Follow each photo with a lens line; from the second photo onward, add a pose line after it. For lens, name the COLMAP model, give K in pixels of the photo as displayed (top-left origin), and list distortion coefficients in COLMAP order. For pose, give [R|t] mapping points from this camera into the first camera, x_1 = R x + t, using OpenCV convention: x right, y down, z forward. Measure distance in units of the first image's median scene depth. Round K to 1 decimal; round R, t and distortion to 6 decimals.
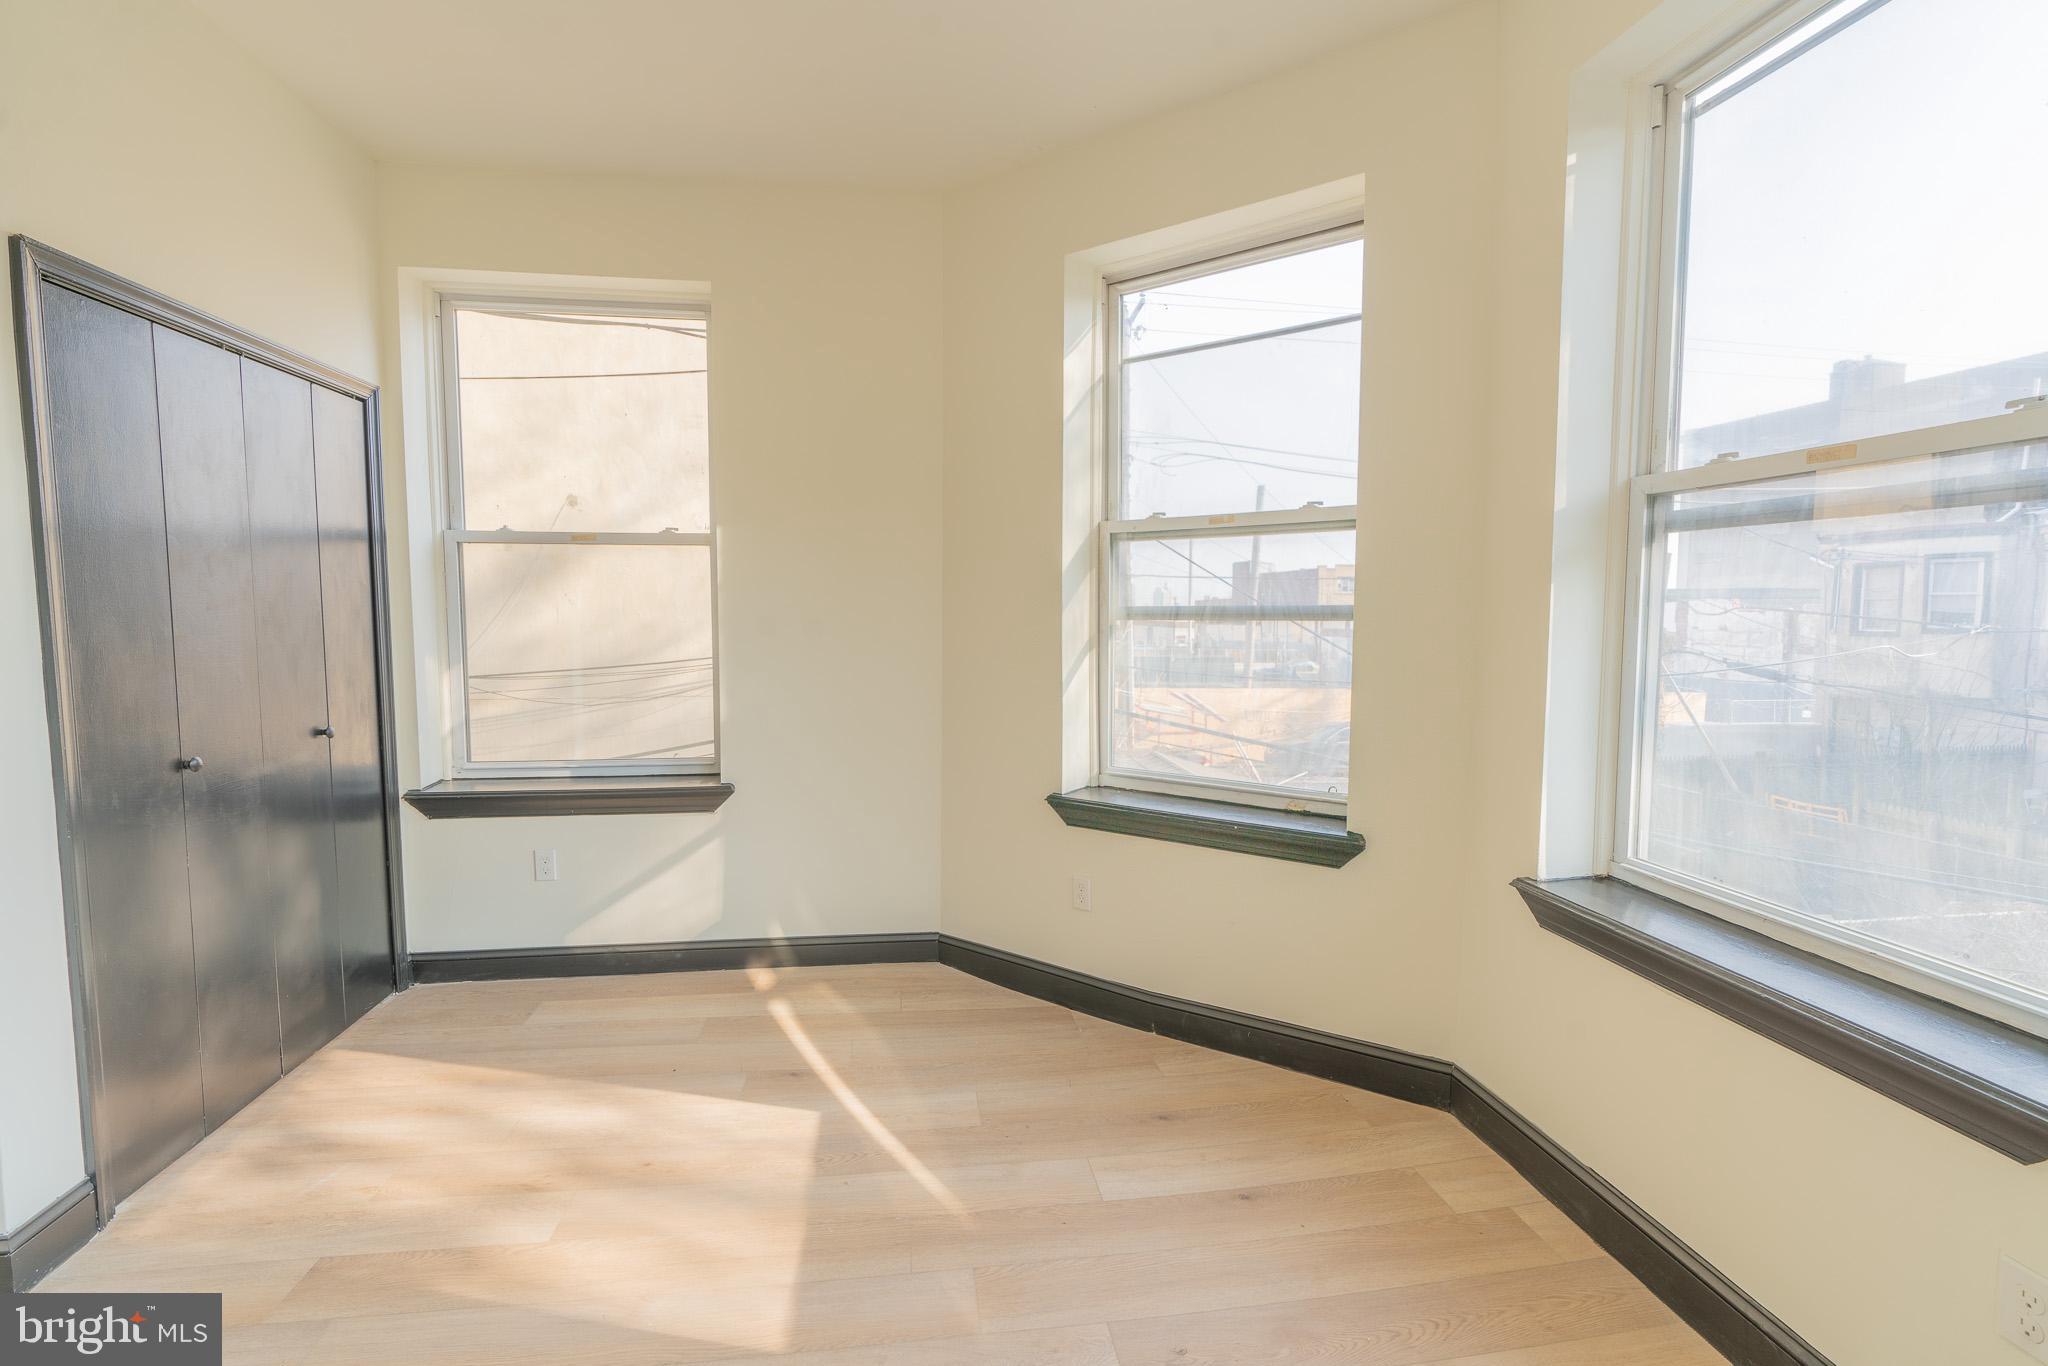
lens RADIAL K [[936.0, 0, 1025.2], [0, 936.0, 676.7], [0, 0, 1]] dist [-0.011955, 0.008190]
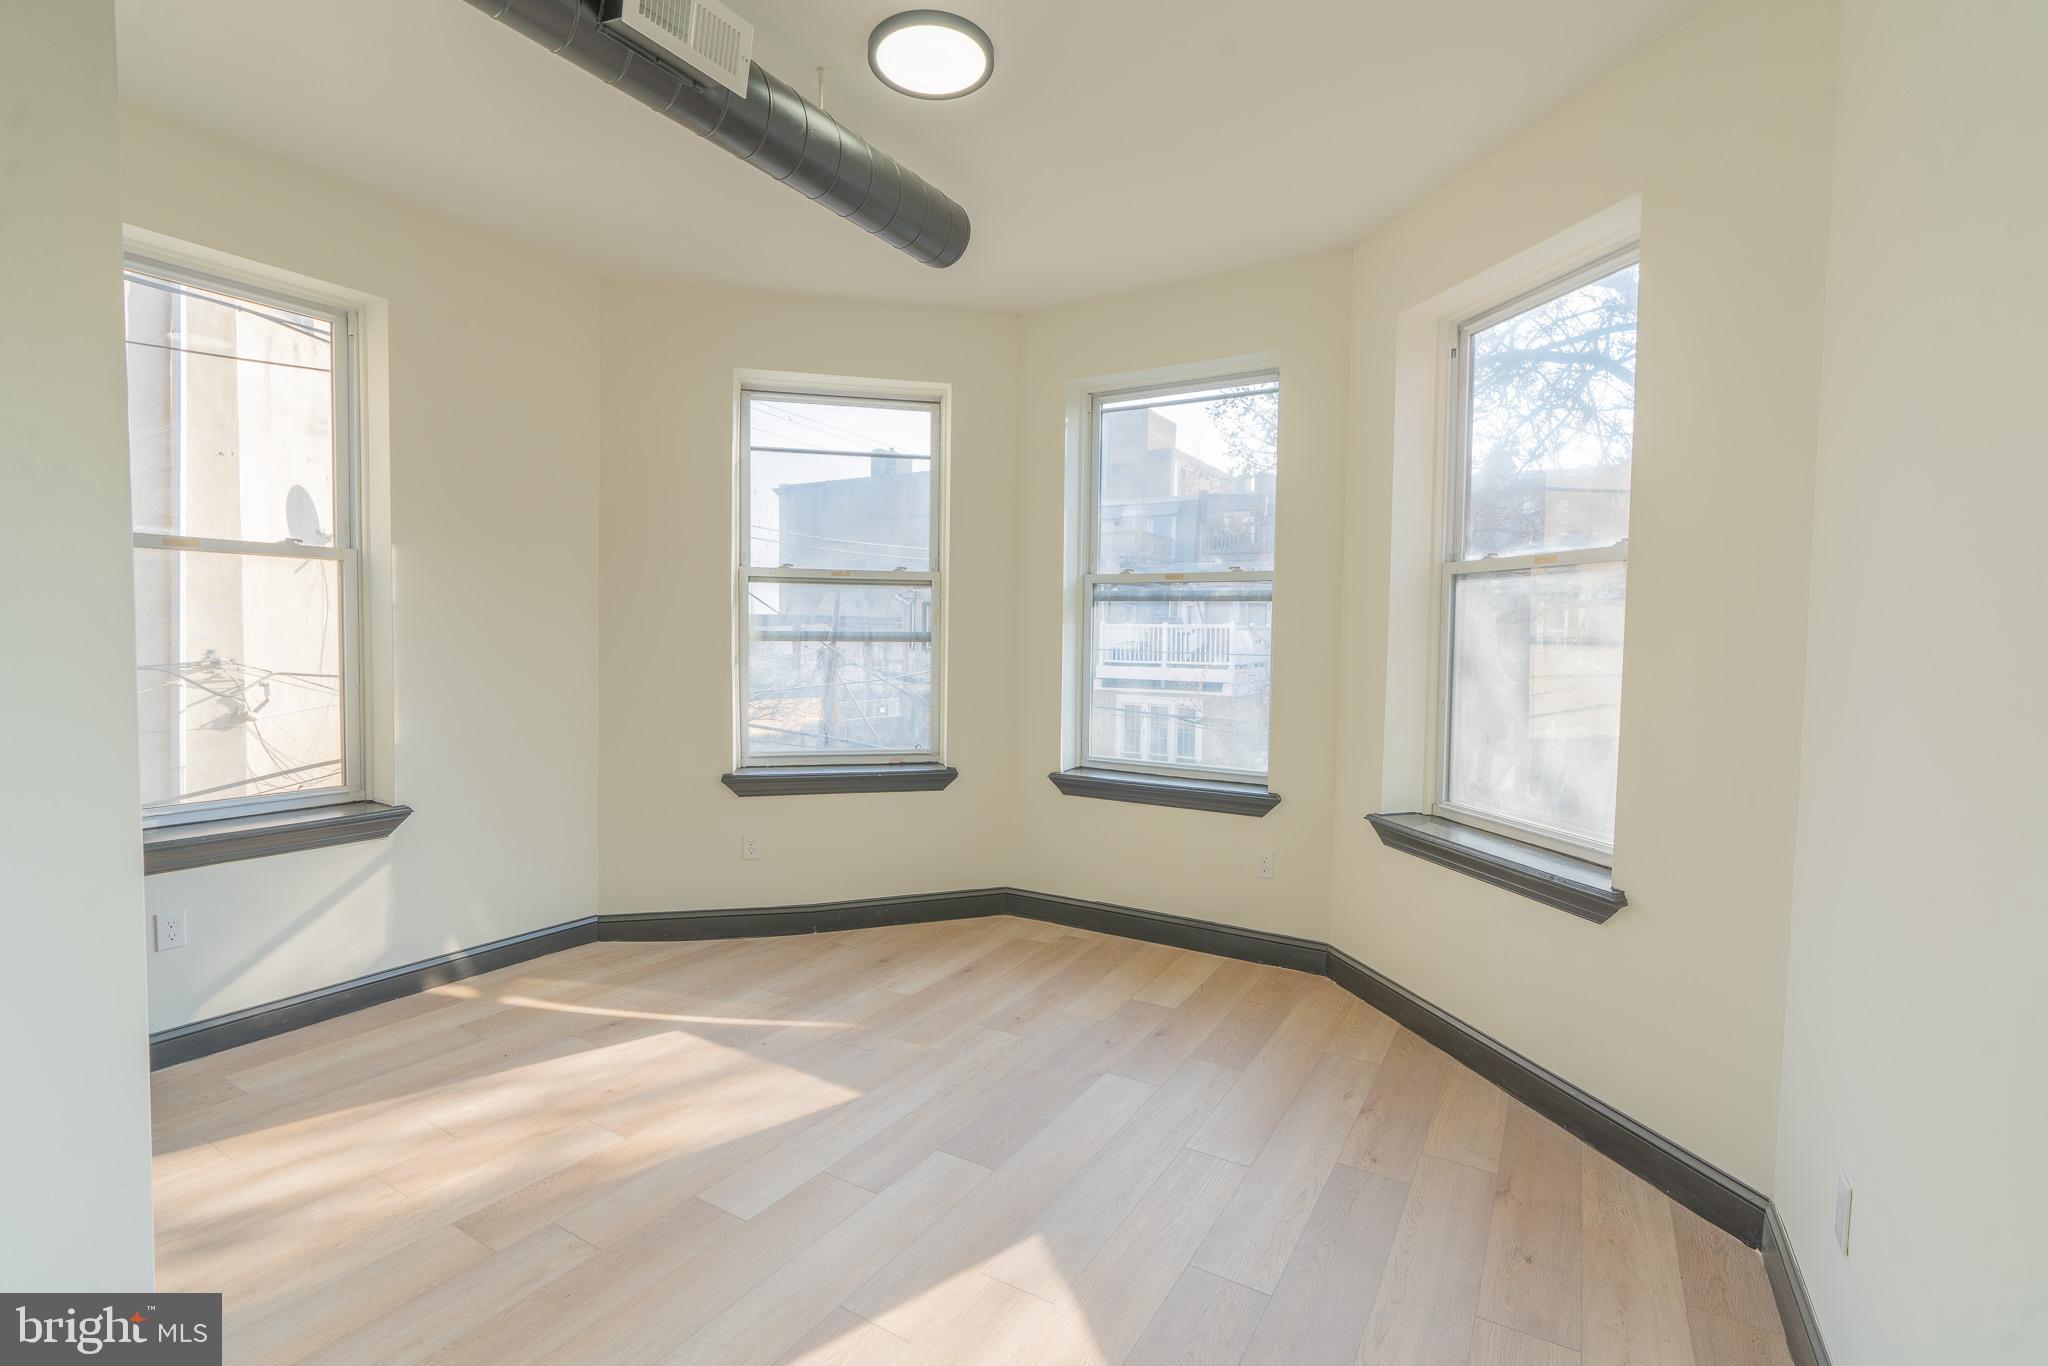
lens RADIAL K [[936.0, 0, 1025.2], [0, 936.0, 676.7], [0, 0, 1]] dist [-0.011955, 0.008190]
pose [[0.628218, -0.028573, 0.777512, -0.847222], [0.042238, 0.999104, 0.002588, 0.004497], [-0.776890, 0.031215, 0.628862, -0.167900]]
